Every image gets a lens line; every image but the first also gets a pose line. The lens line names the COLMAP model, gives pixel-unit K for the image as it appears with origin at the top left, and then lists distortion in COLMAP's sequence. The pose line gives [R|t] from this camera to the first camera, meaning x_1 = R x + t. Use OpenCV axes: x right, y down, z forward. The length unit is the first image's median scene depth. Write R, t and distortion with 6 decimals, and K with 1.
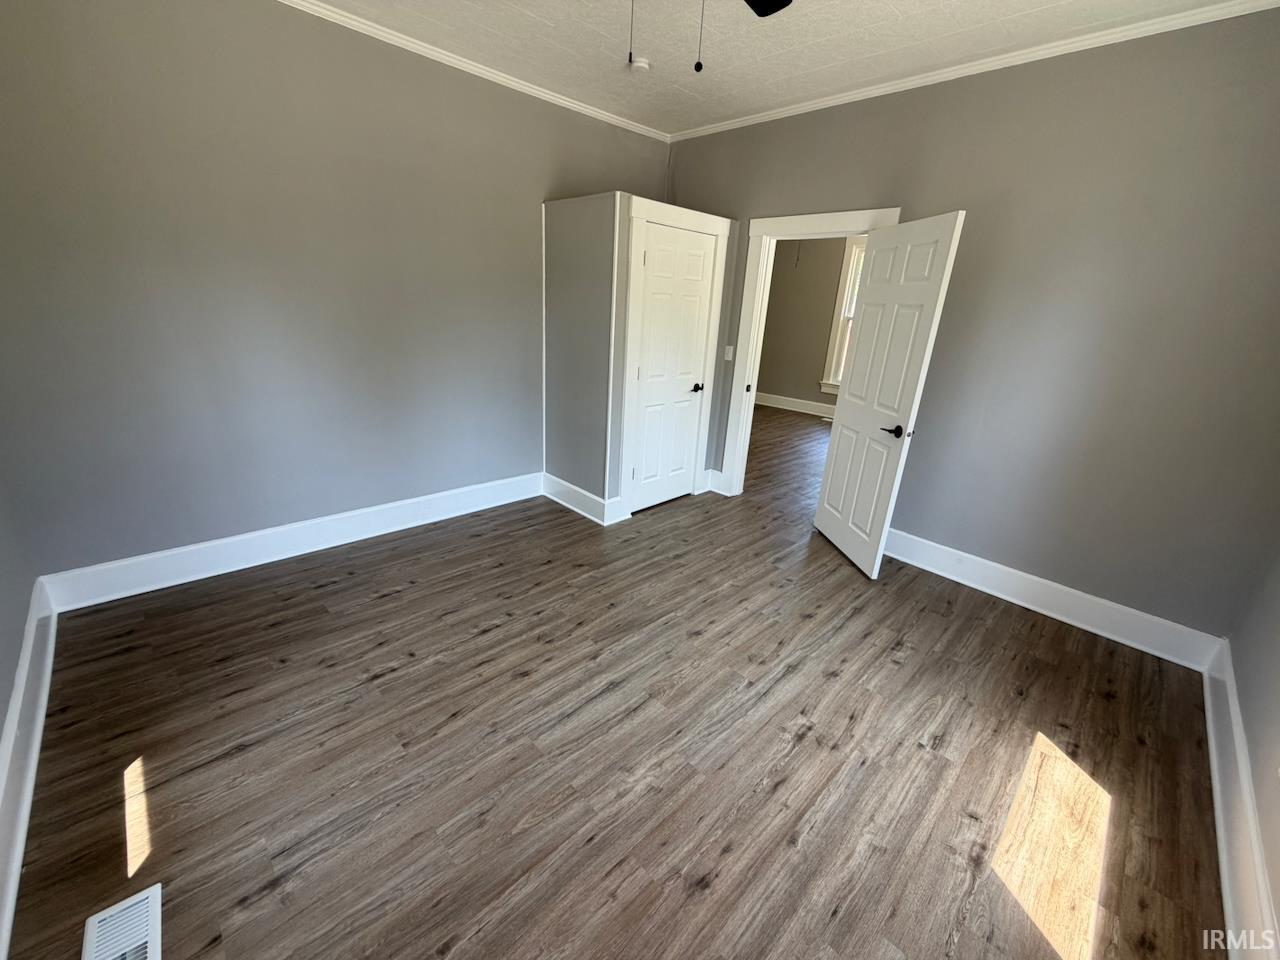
lens RADIAL K [[509.4, 0, 635.4], [0, 509.4, 479.2], [0, 0, 1]] dist [0.001021, 0.000239]
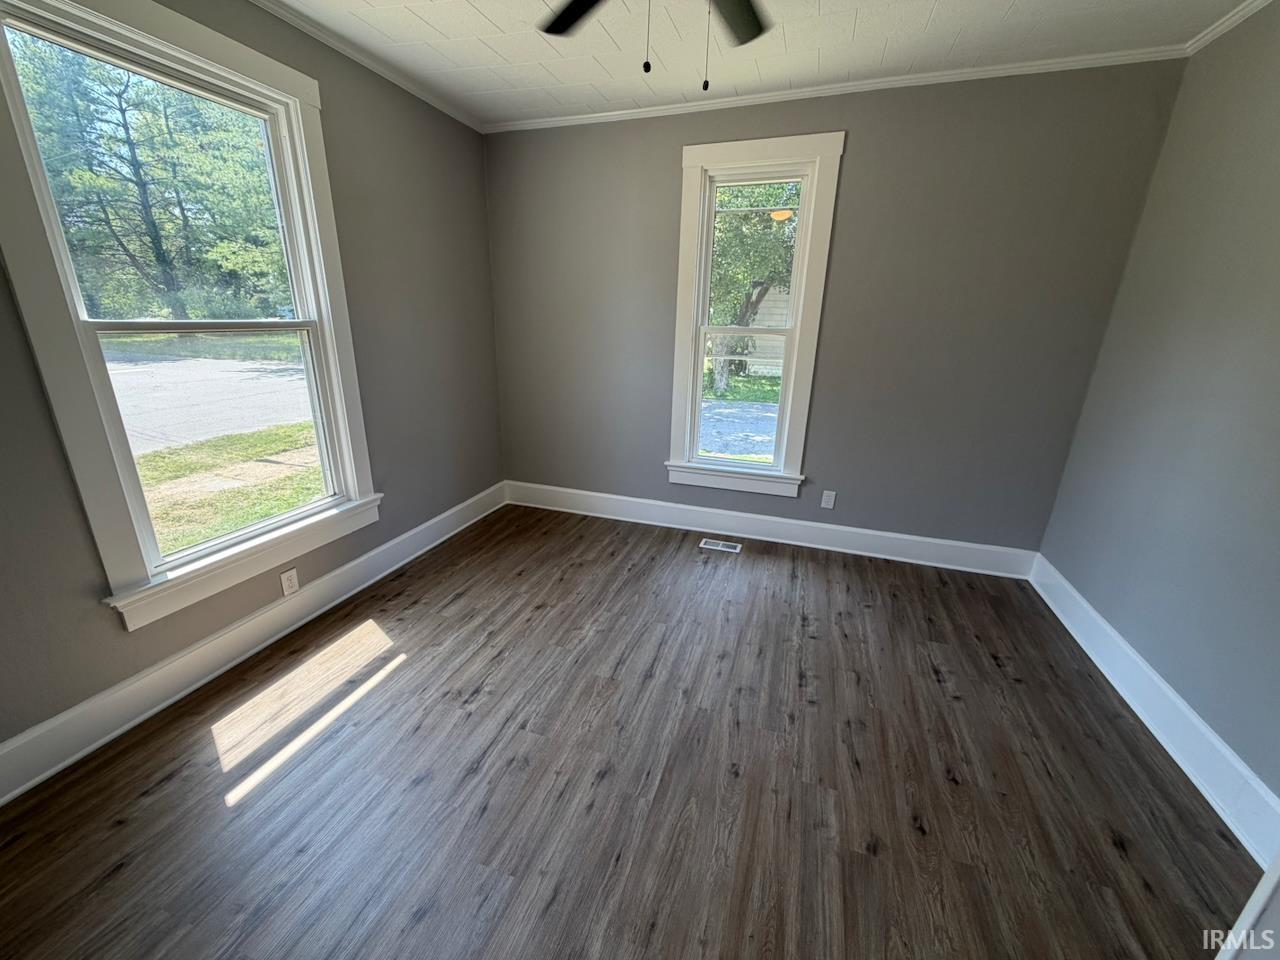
lens RADIAL K [[509.4, 0, 635.4], [0, 509.4, 479.2], [0, 0, 1]] dist [0.001021, 0.000239]
pose [[-0.887374, 0.067169, -0.456131, 0.451491], [-0.215269, 0.814507, 0.538736, -0.516373], [0.407708, 0.576252, -0.708313, 1.530308]]
